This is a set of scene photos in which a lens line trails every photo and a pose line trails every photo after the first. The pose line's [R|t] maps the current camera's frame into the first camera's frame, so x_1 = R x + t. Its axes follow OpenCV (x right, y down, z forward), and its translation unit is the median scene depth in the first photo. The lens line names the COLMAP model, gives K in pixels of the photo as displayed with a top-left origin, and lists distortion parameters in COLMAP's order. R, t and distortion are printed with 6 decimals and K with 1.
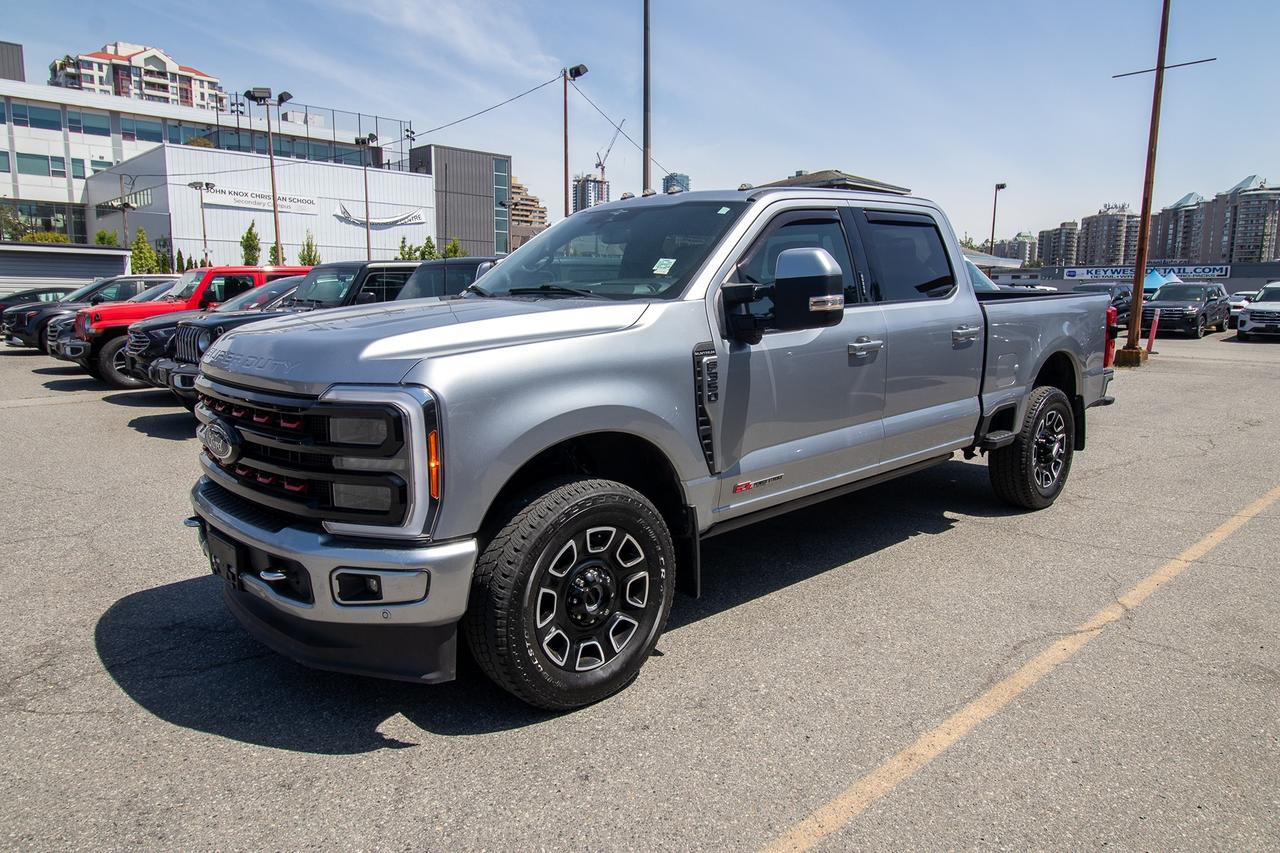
lens RADIAL K [[850.1, 0, 637.4], [0, 850.1, 423.1], [0, 0, 1]] dist [0.005595, -0.002685]
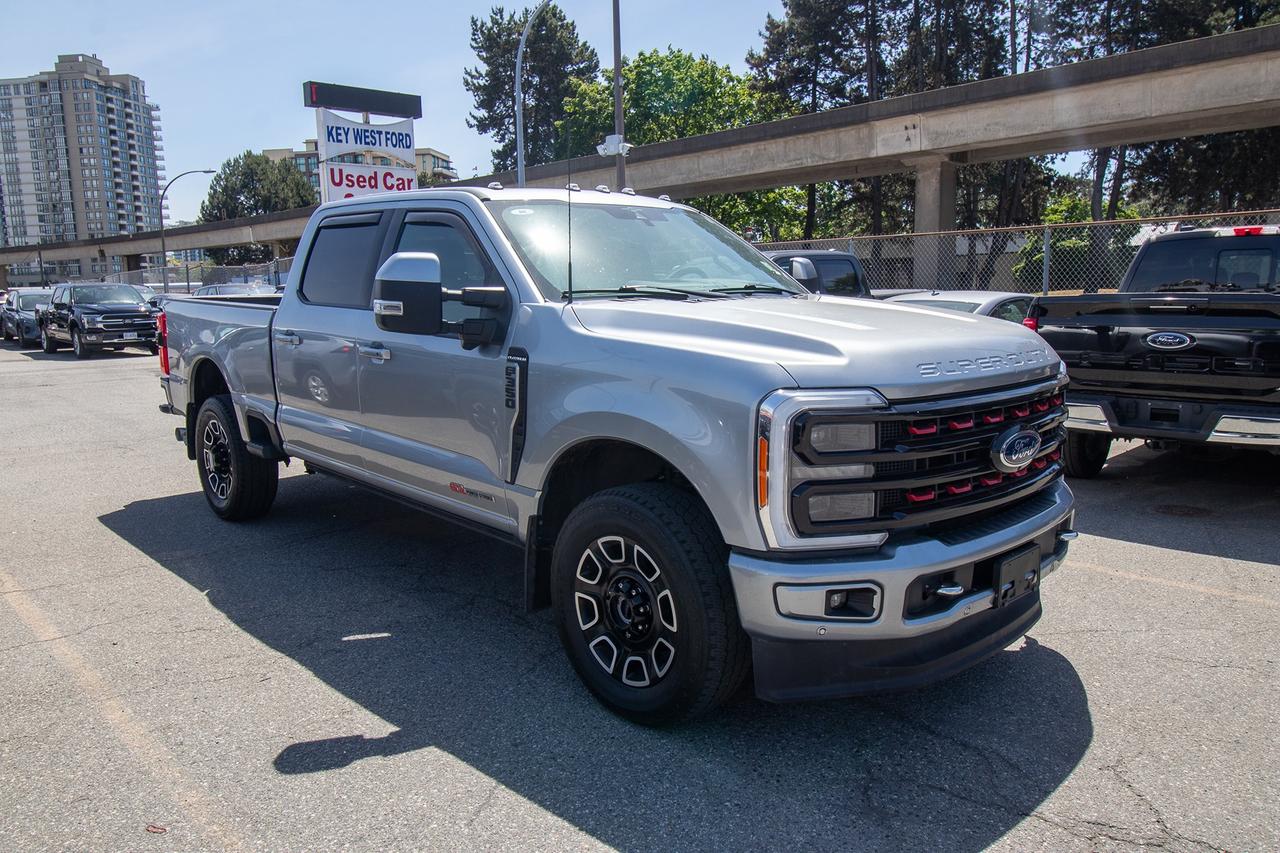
lens RADIAL K [[935.6, 0, 640.0], [0, 935.6, 426.5], [0, 0, 1]] dist [0.001161, 0.000403]
pose [[-0.022454, -0.147735, 0.988772, -1.387894], [0.167666, 0.974457, 0.149404, -0.210210], [-0.985588, 0.169138, 0.002889, 1.301411]]
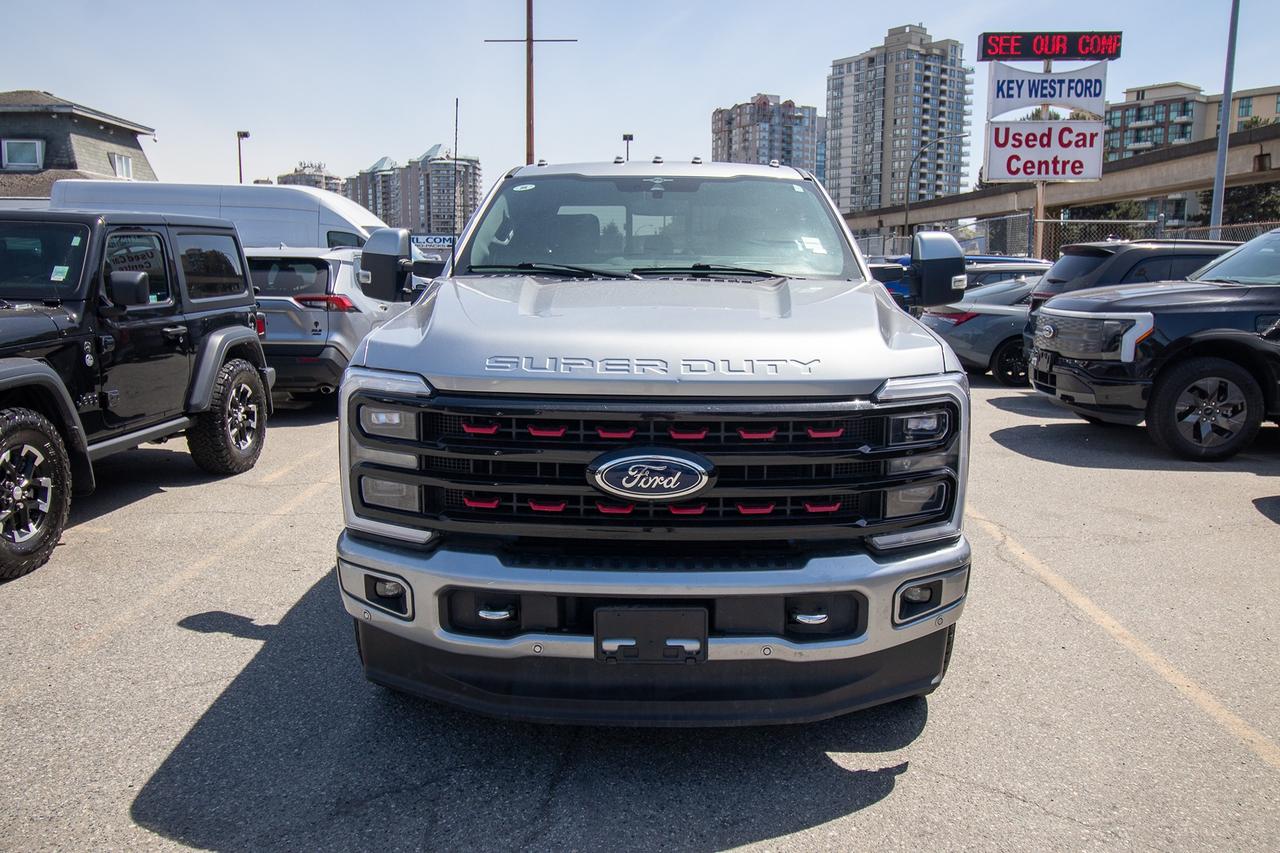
lens RADIAL K [[1040.3, 0, 642.2], [0, 1040.3, 431.8], [0, 0, 1]] dist [0.008238, 0.004445]
pose [[0.688826, -0.112003, 0.716222, -1.058907], [0.104836, 0.992997, 0.054459, -0.062711], [-0.717306, 0.037573, 0.695745, 0.345796]]
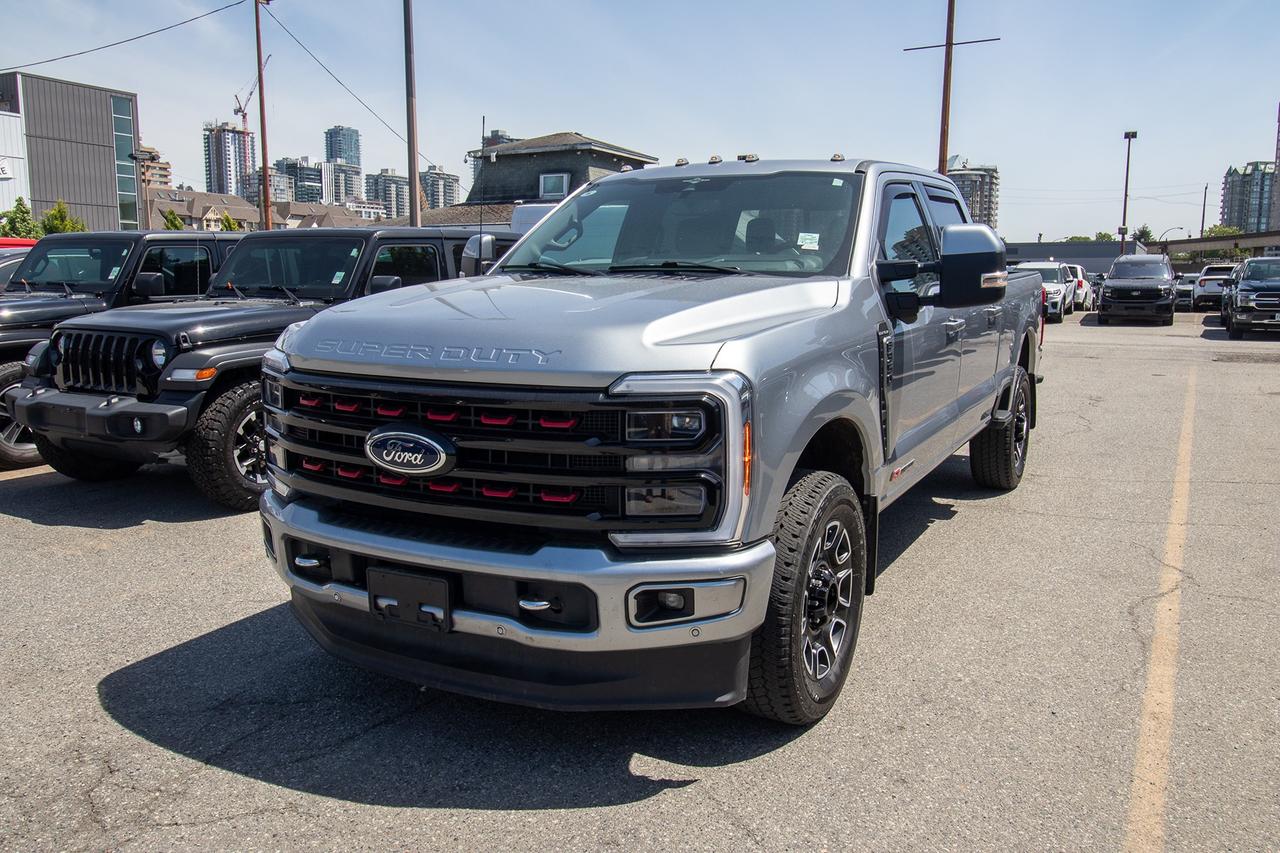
lens RADIAL K [[1016.6, 0, 640.0], [0, 1016.6, 426.5], [0, 0, 1]] dist [0.010759, -0.002567]
pose [[0.948337, -0.047920, 0.313625, -0.539839], [0.049126, 0.998784, 0.004061, 0.003602], [-0.313438, 0.011556, 0.949538, 0.009939]]
